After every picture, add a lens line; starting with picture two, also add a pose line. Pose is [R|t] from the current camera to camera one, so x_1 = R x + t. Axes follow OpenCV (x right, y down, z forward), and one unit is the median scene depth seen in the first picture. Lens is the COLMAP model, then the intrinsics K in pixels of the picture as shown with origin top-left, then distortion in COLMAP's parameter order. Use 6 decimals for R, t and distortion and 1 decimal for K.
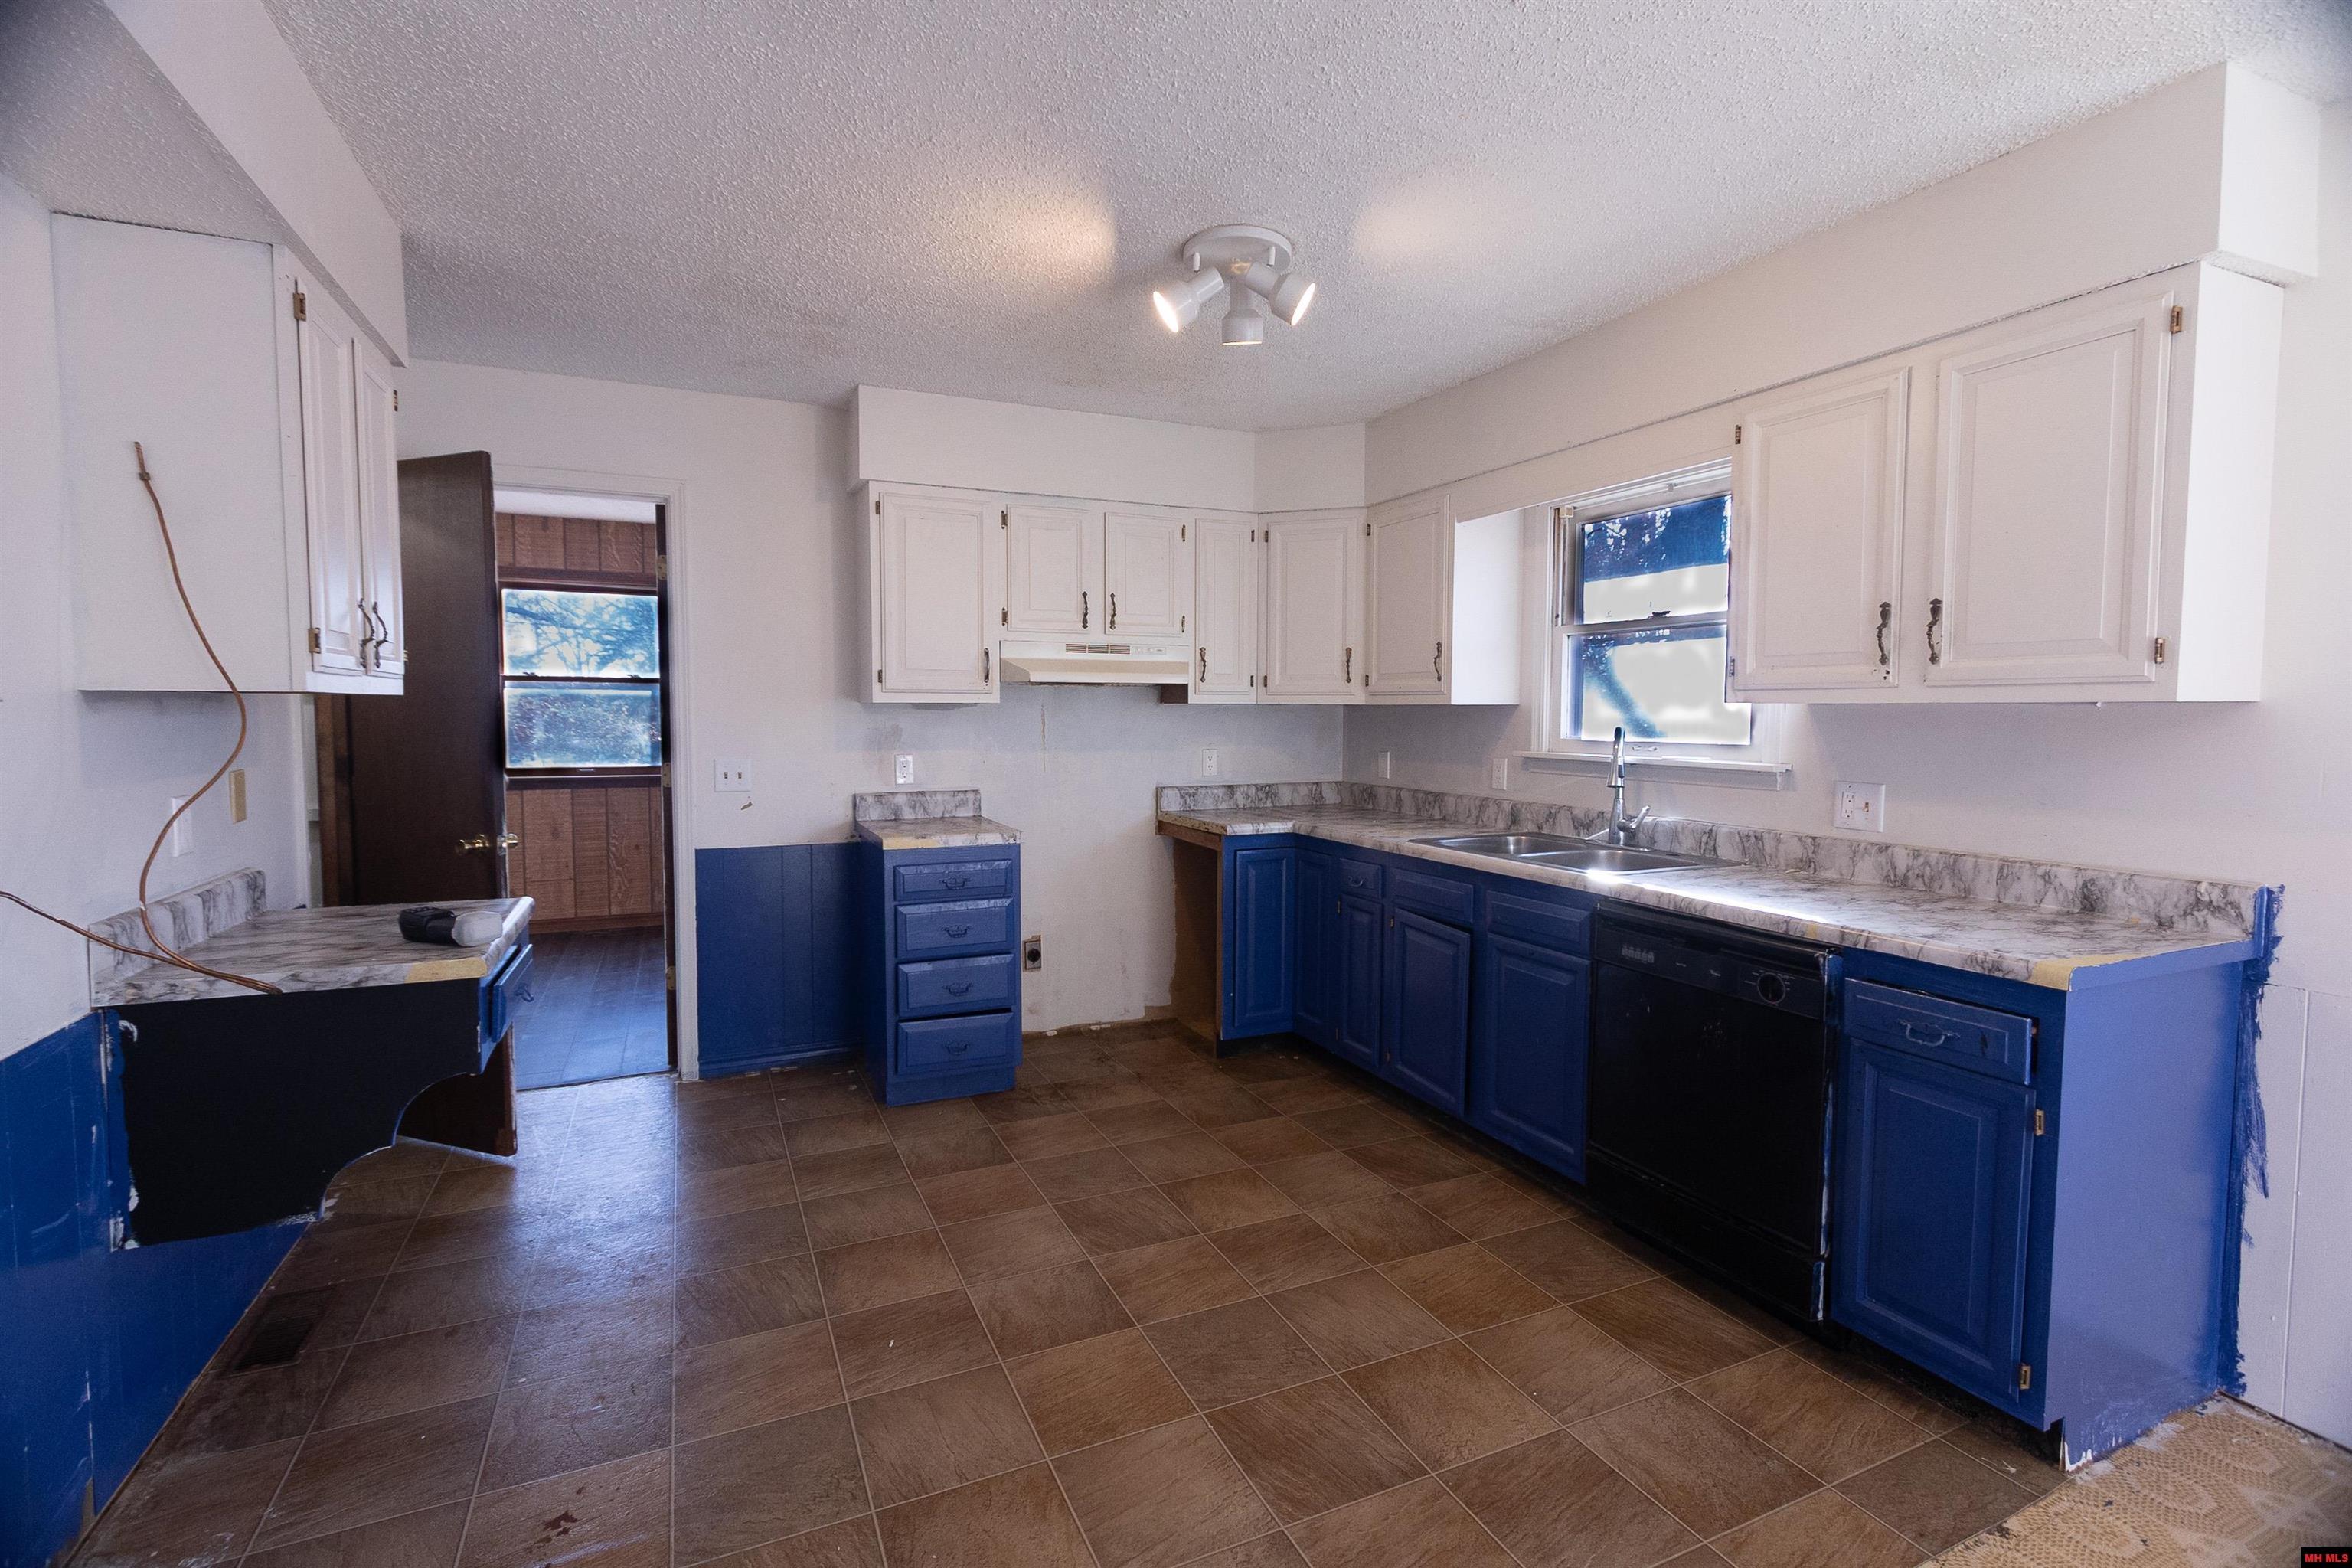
lens RADIAL K [[1100.1, 0, 1179.0], [0, 1100.1, 772.5], [0, 0, 1]] dist [0.000623, 0.000194]
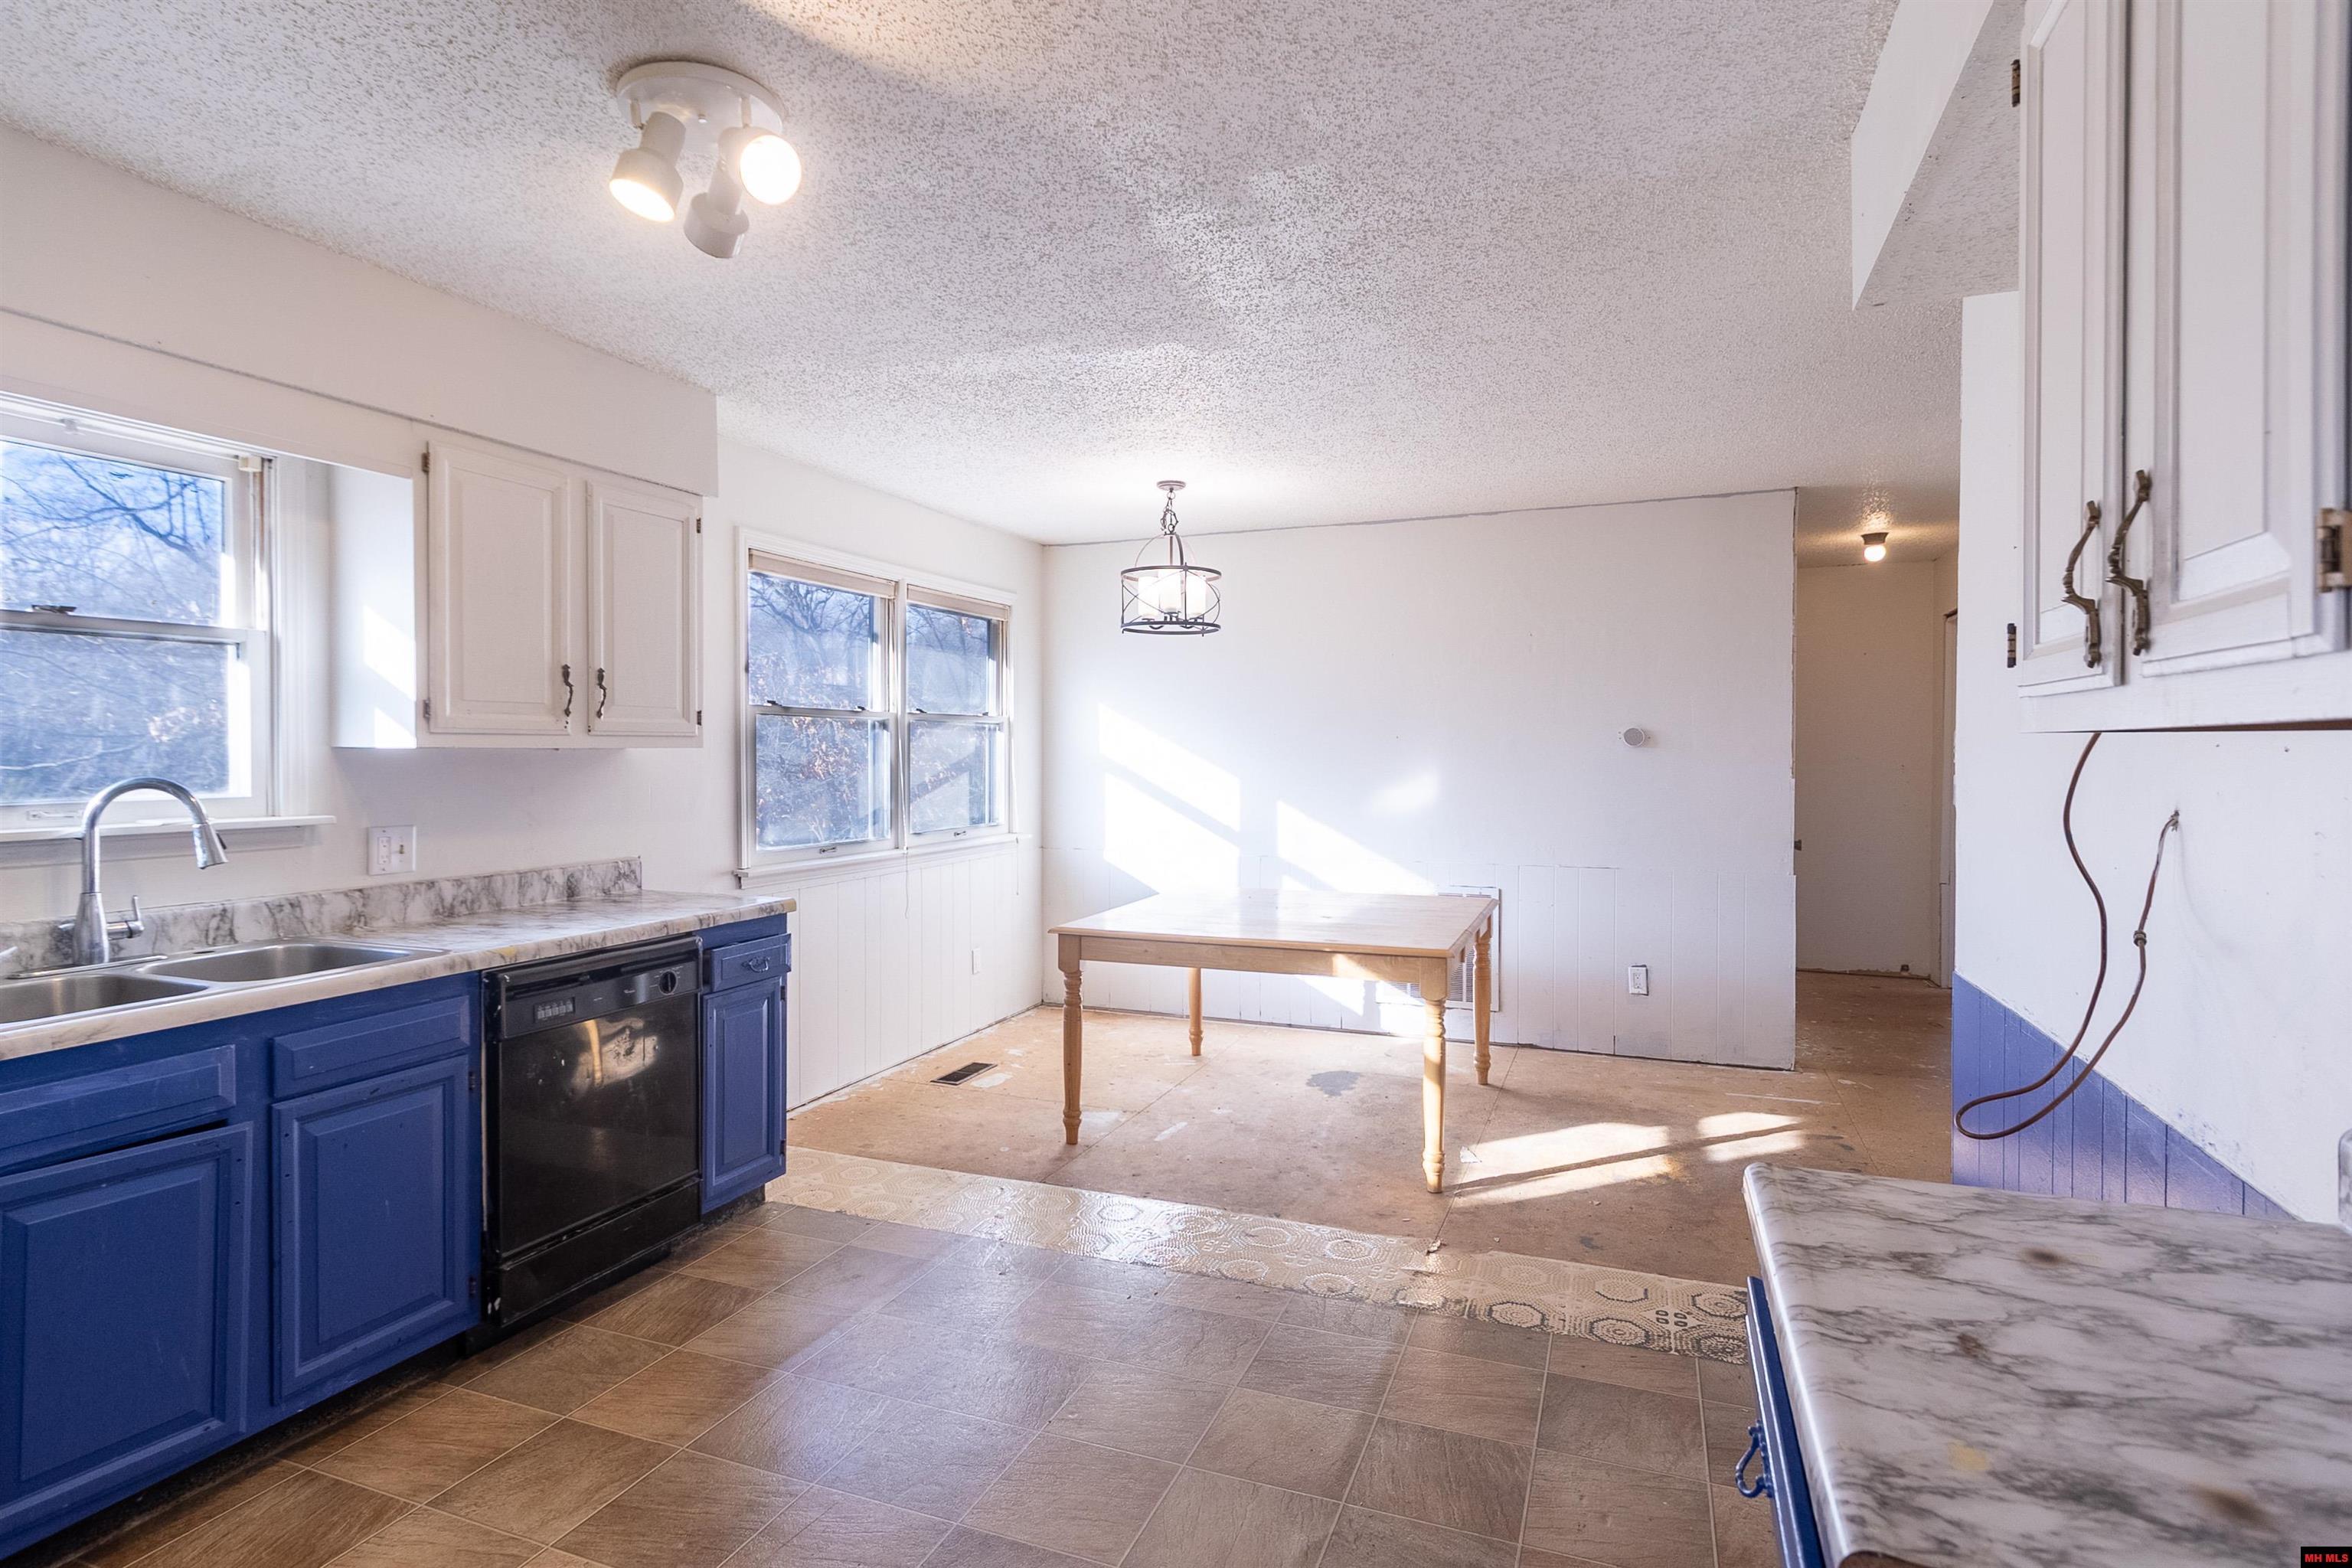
lens RADIAL K [[1175.2, 0, 1175.0], [0, 1175.2, 771.2], [0, 0, 1]] dist [0.000901, 0.000007]
pose [[-0.697534, -0.014019, 0.716415, -0.661992], [0.040860, 0.997404, 0.059301, -0.076978], [-0.715386, 0.070637, -0.695150, 1.264864]]
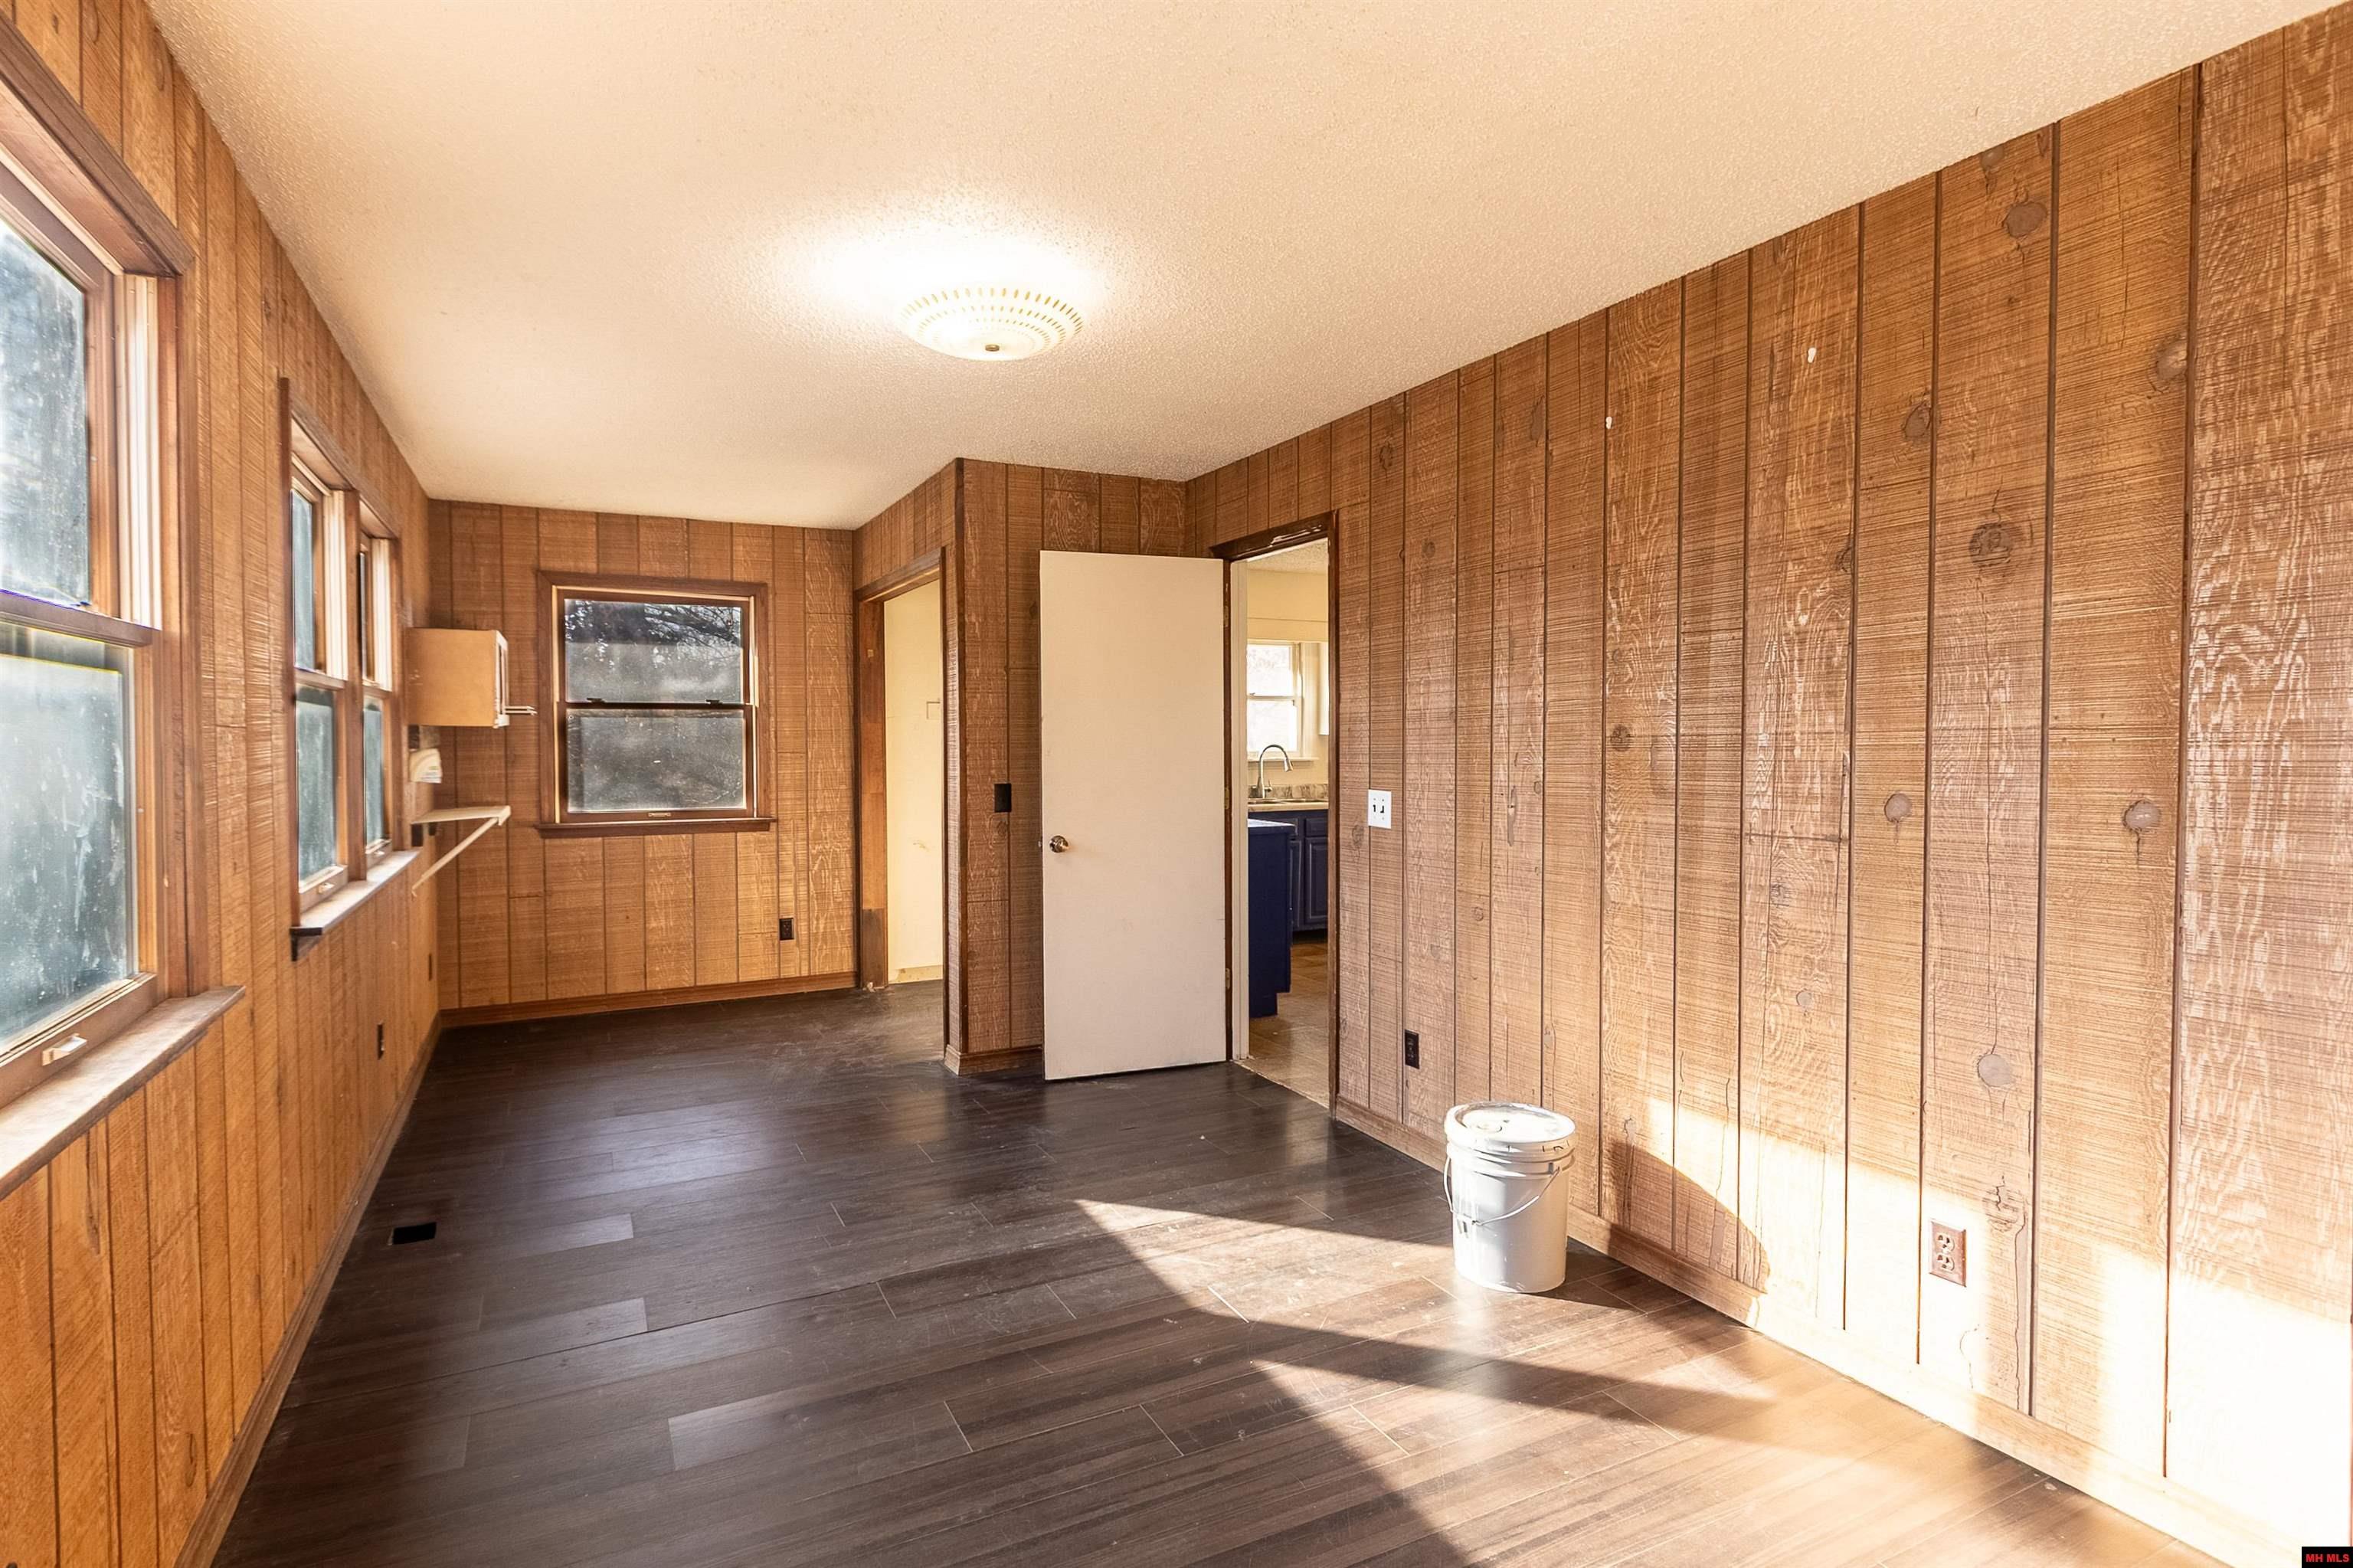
lens RADIAL K [[1175.7, 0, 1175.7], [0, 1175.7, 771.4], [0, 0, 1]] dist [0.000901, 0.000007]
pose [[-0.051318, -0.032016, 0.998169, -2.422200], [0.059290, 0.997625, 0.035047, -0.100995], [-0.996921, 0.060980, -0.049298, 1.598082]]
